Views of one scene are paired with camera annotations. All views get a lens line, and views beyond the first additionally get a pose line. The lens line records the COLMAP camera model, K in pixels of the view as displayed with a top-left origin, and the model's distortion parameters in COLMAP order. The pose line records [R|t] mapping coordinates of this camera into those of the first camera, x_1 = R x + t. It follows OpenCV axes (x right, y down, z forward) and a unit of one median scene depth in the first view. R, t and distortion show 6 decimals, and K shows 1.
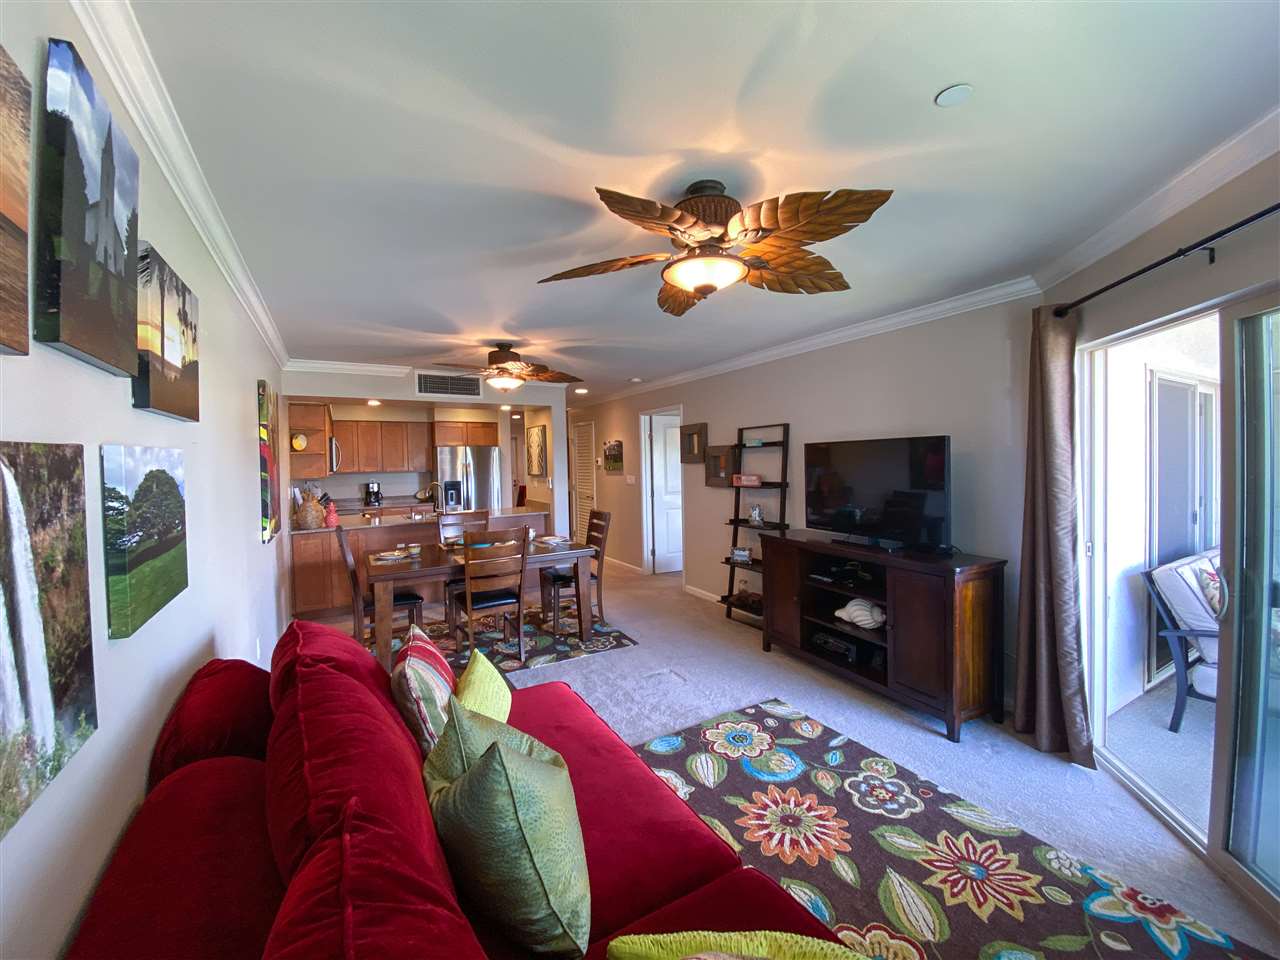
lens RADIAL K [[516.8, 0, 635.5], [0, 516.8, 475.0], [0, 0, 1]] dist [0.029121, -0.025289]
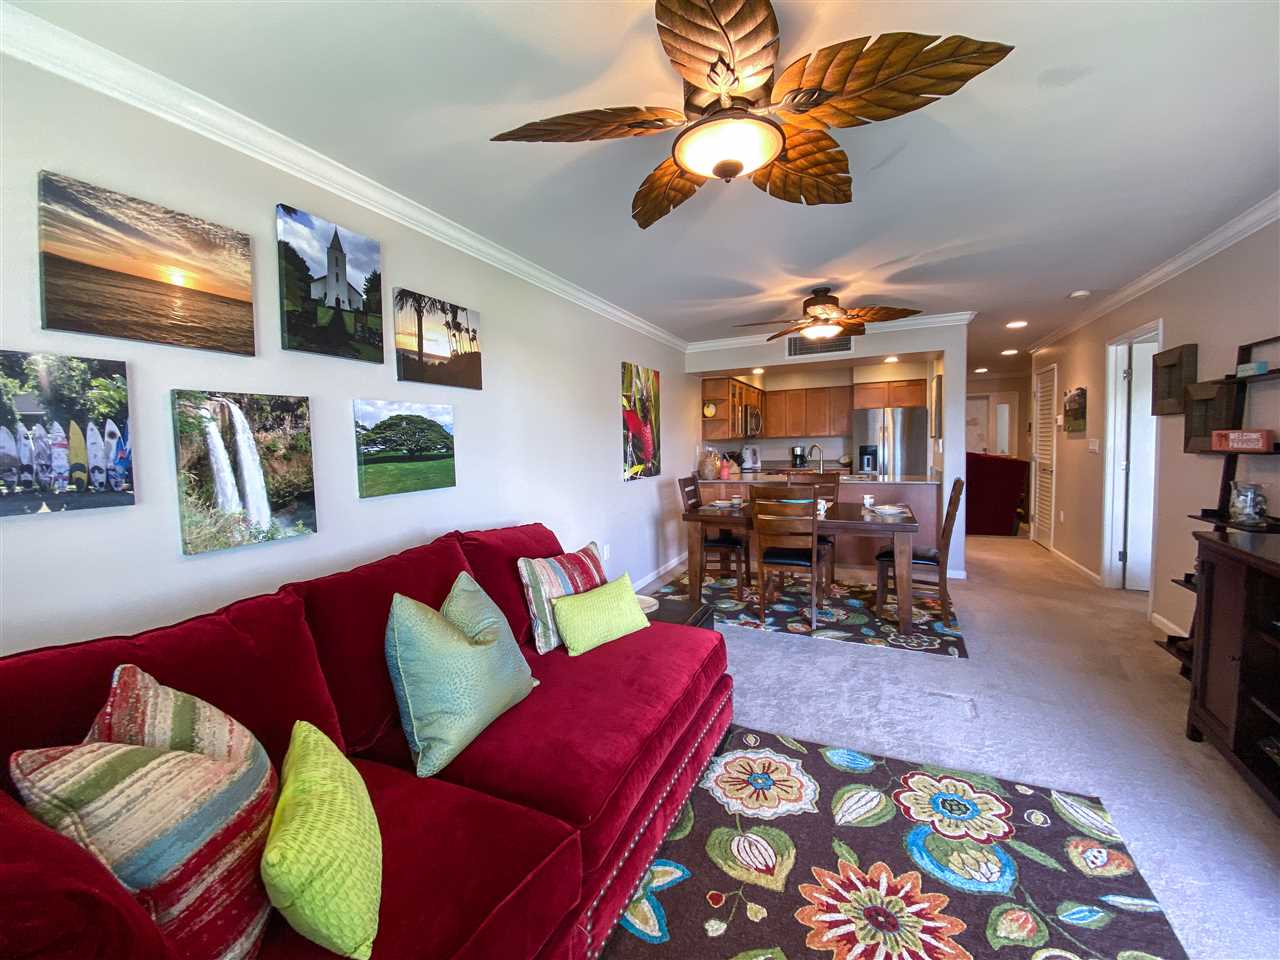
lens RADIAL K [[516.8, 0, 635.5], [0, 516.8, 475.0], [0, 0, 1]] dist [0.029121, -0.025289]
pose [[0.582811, 0.054913, -0.810750, 0.445477], [-0.012172, 0.998192, 0.058859, 0.036297], [0.812516, -0.024436, 0.582426, 0.254396]]
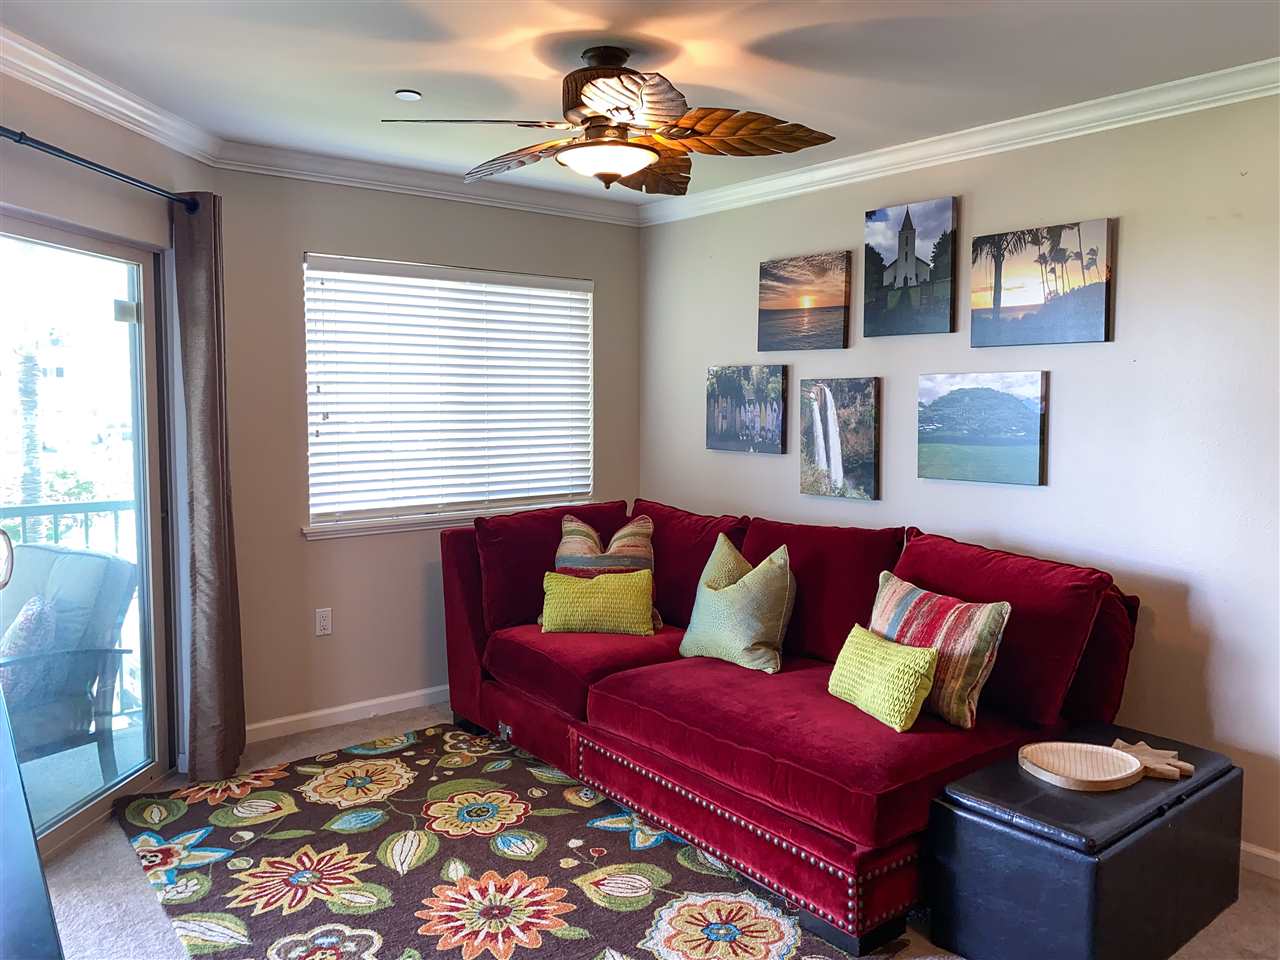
lens RADIAL K [[946.2, 0, 654.9], [0, 946.2, 486.6], [0, 0, 1]] dist [-0.035154, -0.002416]
pose [[-0.984687, 0.031387, -0.171481, 0.202915], [0.010149, 0.992311, 0.123352, -0.031863], [0.174034, 0.119723, -0.977435, 1.546949]]
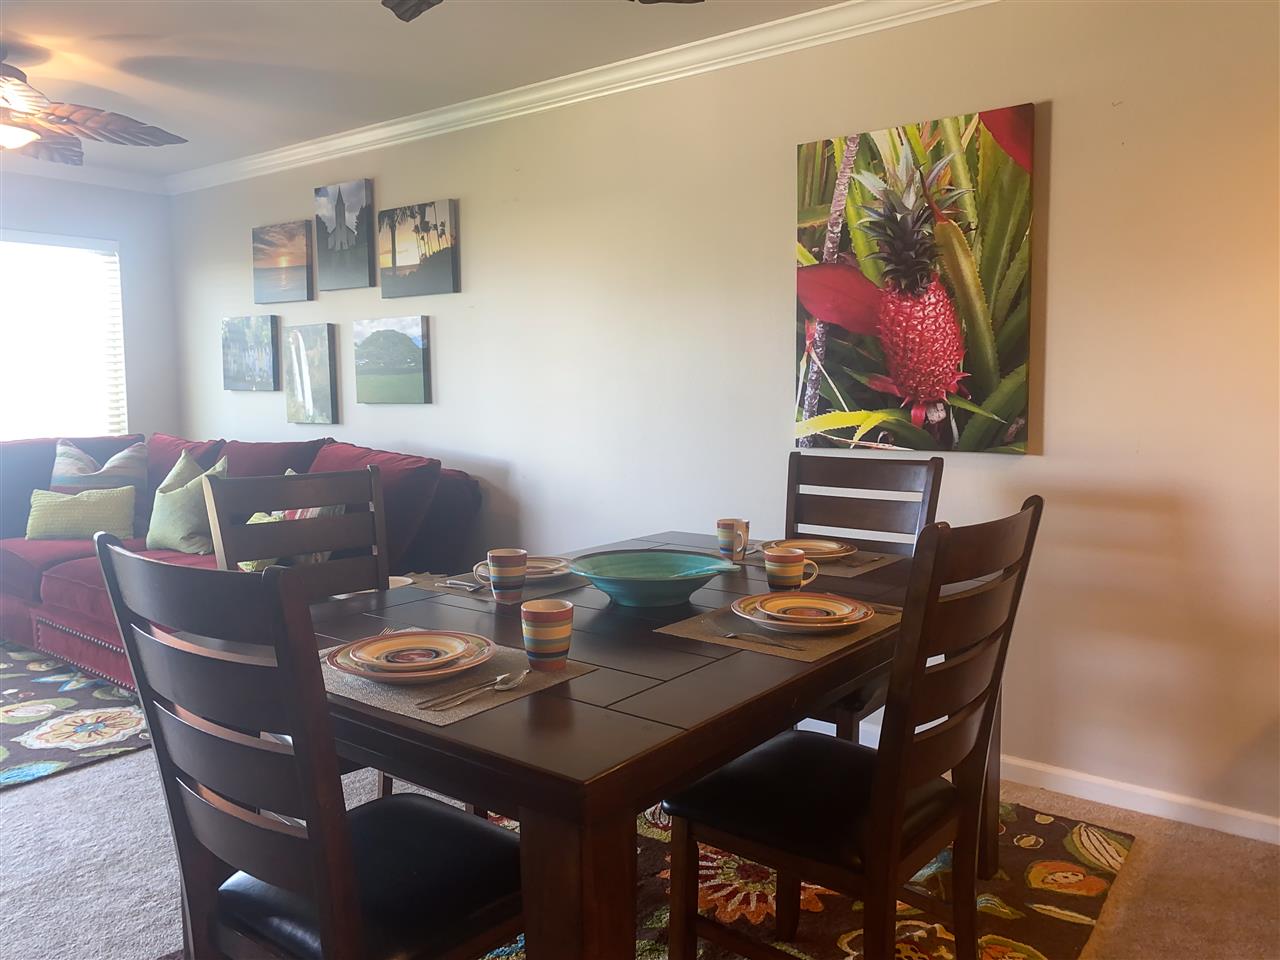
lens RADIAL K [[978.8, 0, 640.0], [0, 978.8, 480.0], [0, 0, 1]] dist [0.025812, 0.001086]
pose [[-0.924668, 0.058794, -0.376208, -0.172646], [0.008304, 0.990886, 0.134446, 0.025755], [0.380683, 0.121194, -0.916729, 2.080187]]
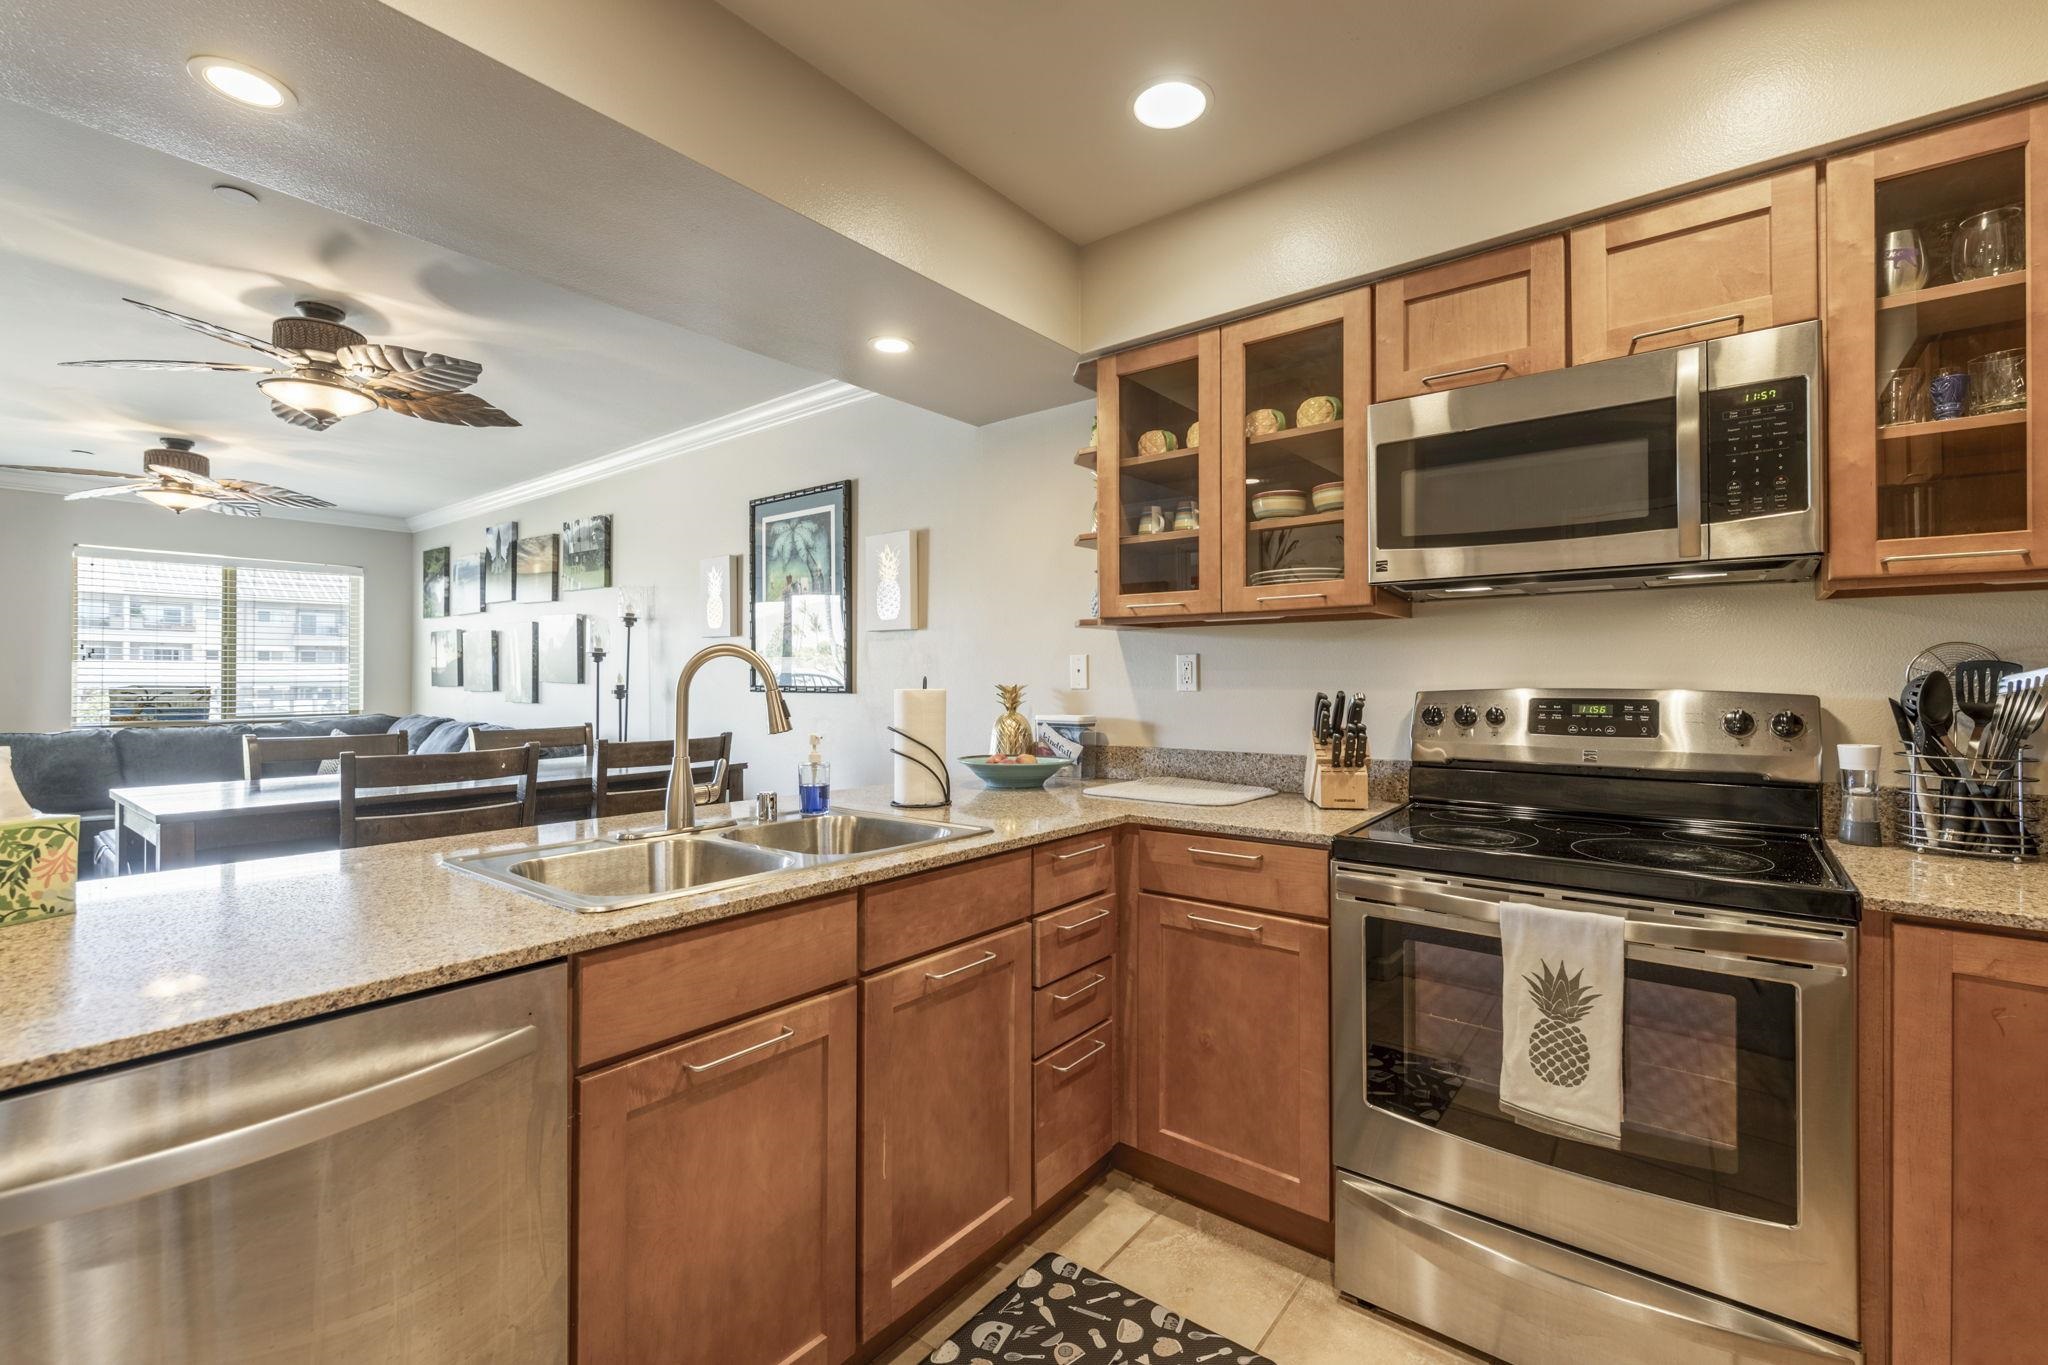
lens RADIAL K [[874.4, 0, 1023.9], [0, 874.4, 672.5], [0, 0, 1]] dist [0.002115, 0.000251]
pose [[-0.927965, 0.015749, -0.372334, -0.707072], [0.005015, 0.999544, 0.029780, 0.029744], [0.372634, 0.025767, -0.927621, 2.583406]]
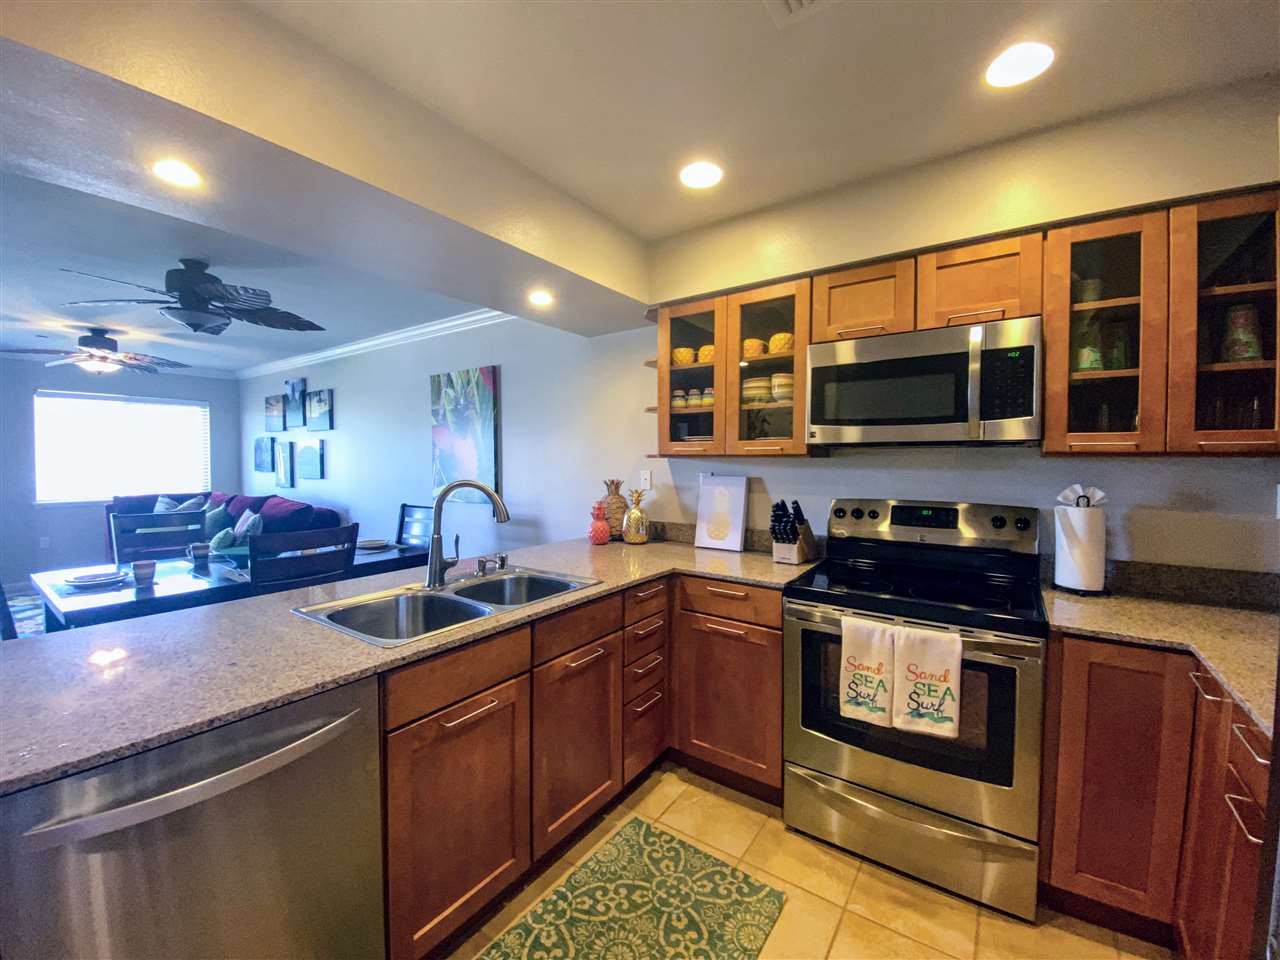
lens RADIAL K [[516.8, 0, 635.5], [0, 516.8, 475.0], [0, 0, 1]] dist [0.029121, -0.025289]
pose [[-0.907132, 0.028575, -0.419875, -0.679866], [0.001110, 0.997851, 0.065511, -0.019595], [0.420845, 0.058961, -0.905214, 2.617118]]
